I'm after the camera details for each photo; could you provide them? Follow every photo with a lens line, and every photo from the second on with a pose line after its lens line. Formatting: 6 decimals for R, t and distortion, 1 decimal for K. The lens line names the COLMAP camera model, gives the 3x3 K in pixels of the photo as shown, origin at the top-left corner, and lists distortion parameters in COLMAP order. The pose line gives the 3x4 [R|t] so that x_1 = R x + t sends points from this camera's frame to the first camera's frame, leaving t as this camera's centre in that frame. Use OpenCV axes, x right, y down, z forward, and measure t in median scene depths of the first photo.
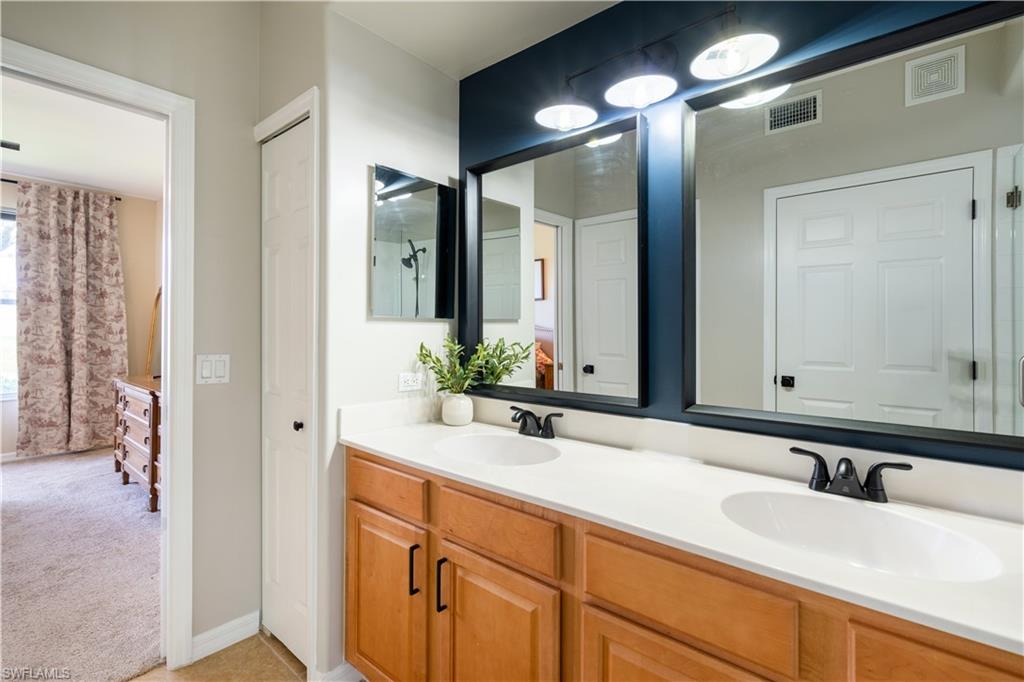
lens RADIAL K [[462.5, 0, 522.7], [0, 462.5, 330.0], [0, 0, 1]] dist [-0.008270, -0.000130]
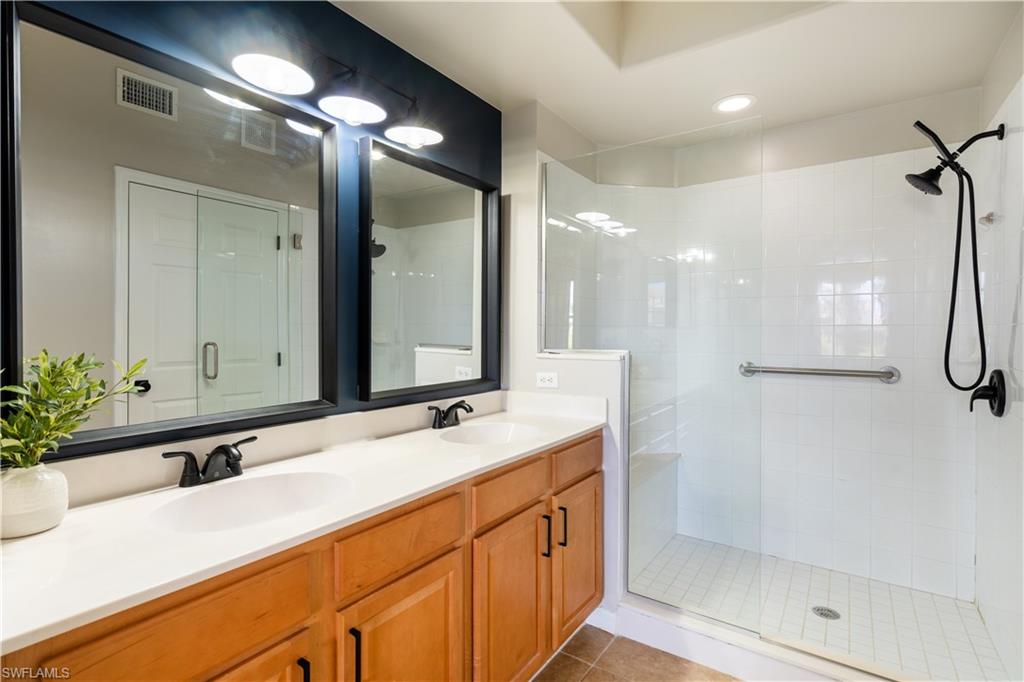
lens RADIAL K [[462.5, 0, 512.1], [0, 462.5, 333.6], [0, 0, 1]] dist [-0.008270, -0.000130]
pose [[-0.058770, -0.010801, 0.998213, -0.790018], [-0.004902, 0.999933, 0.010531, -0.008989], [-0.998260, -0.004274, -0.058819, 0.647386]]
